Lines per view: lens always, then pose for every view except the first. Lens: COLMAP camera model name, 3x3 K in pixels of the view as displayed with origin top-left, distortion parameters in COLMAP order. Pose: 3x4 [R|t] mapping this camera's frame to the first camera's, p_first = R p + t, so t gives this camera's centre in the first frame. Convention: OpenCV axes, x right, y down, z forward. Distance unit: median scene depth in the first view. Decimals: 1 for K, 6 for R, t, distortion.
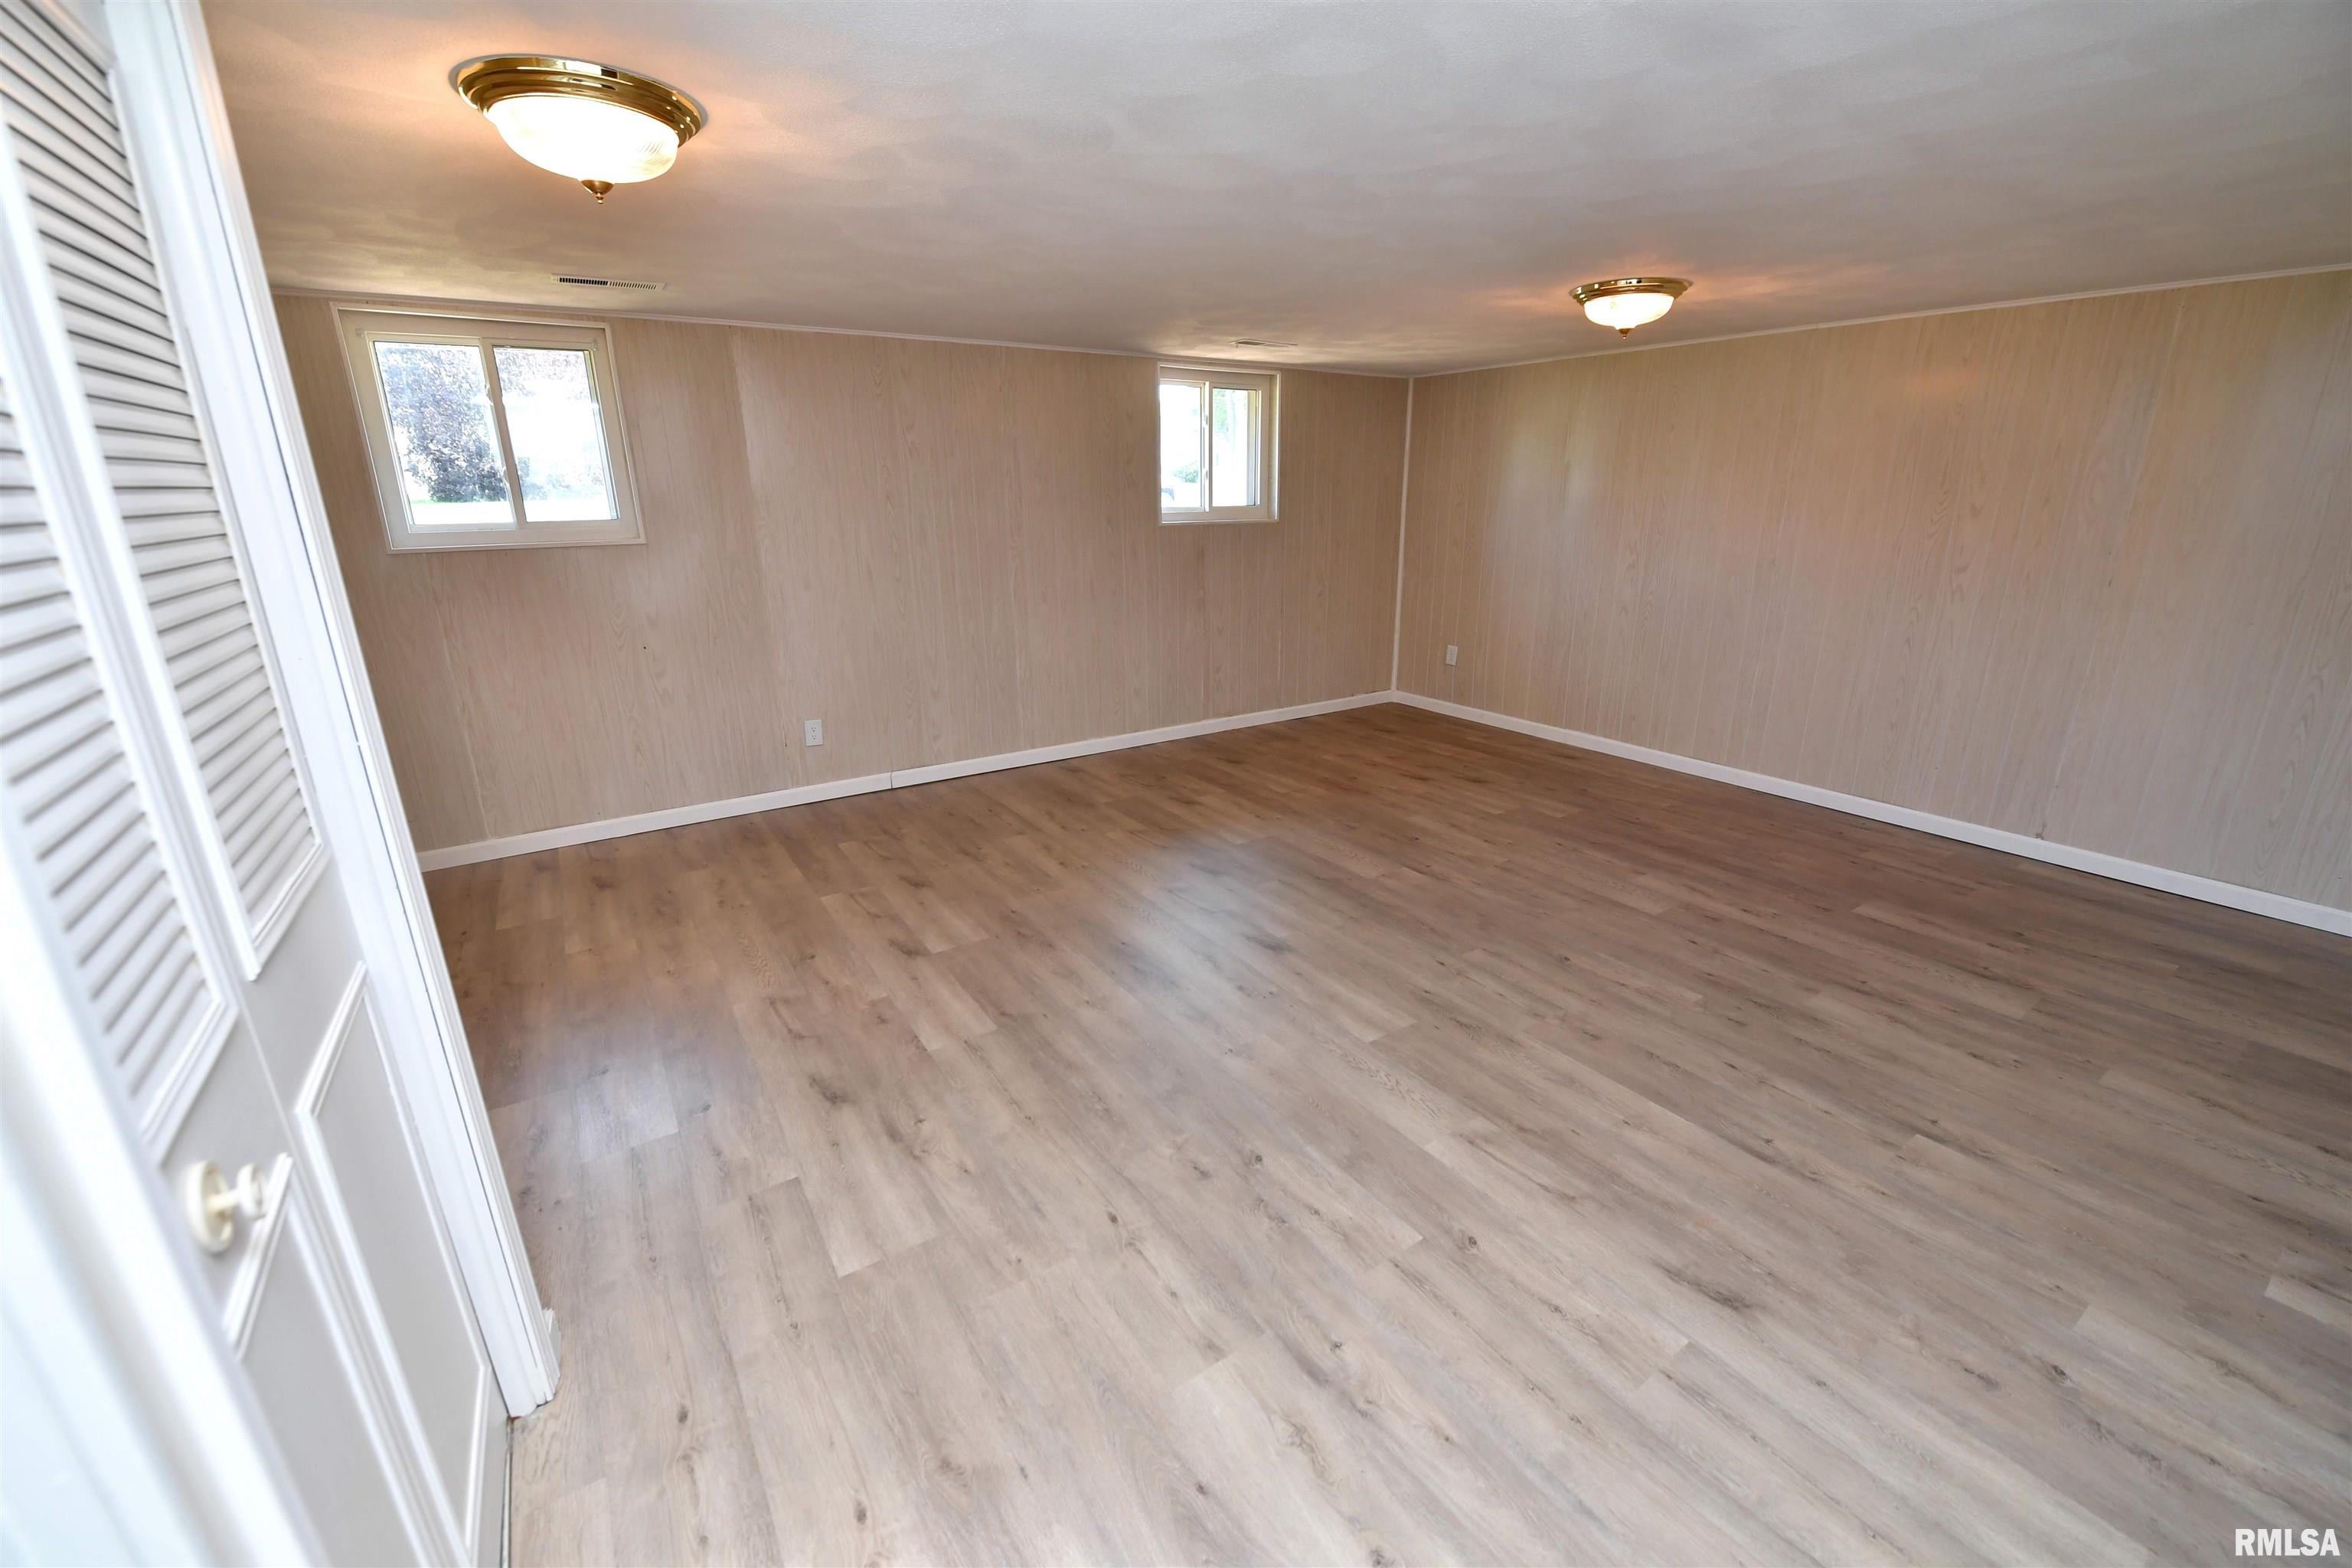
lens RADIAL K [[935.0, 0, 1175.3], [0, 935.0, 778.9], [0, 0, 1]] dist [-0.016202, -0.002137]
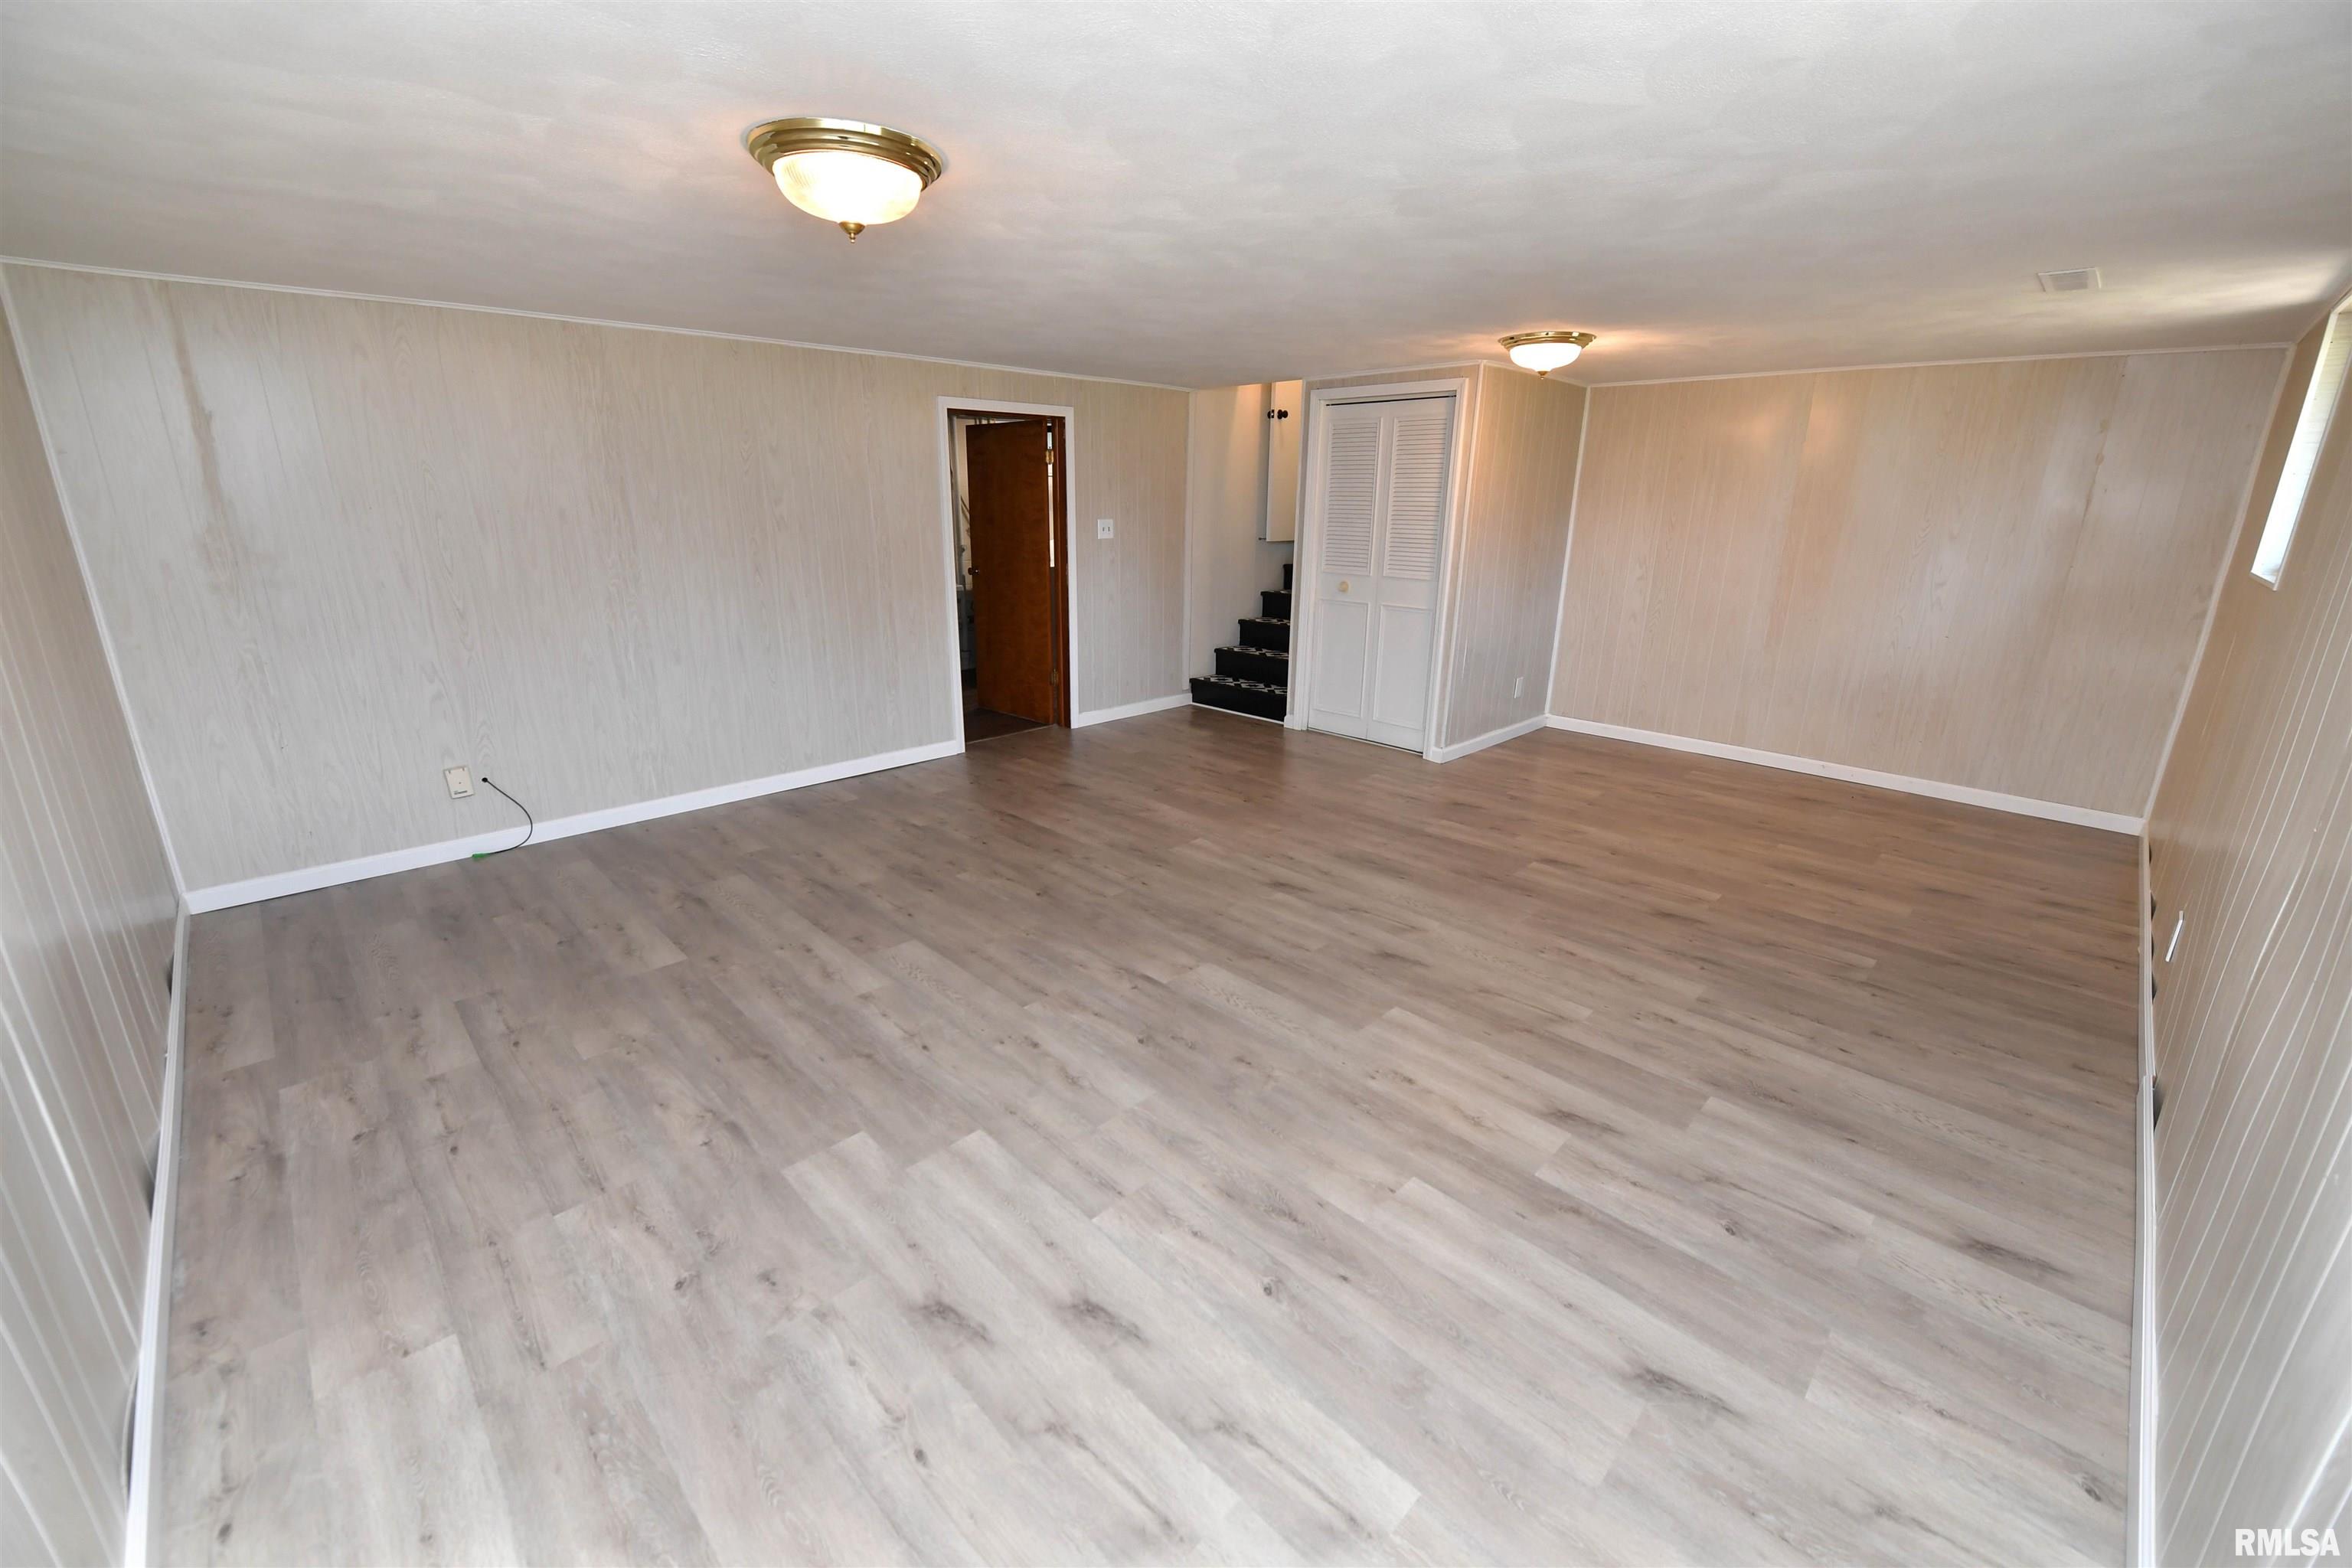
lens RADIAL K [[935.0, 0, 1180.0], [0, 935.0, 782.1], [0, 0, 1]] dist [-0.016202, -0.002137]
pose [[-0.979395, 0.055259, -0.194244, 0.402937], [-0.063702, 0.828202, 0.556798, -0.513086], [0.191642, 0.557699, -0.807617, 1.646246]]
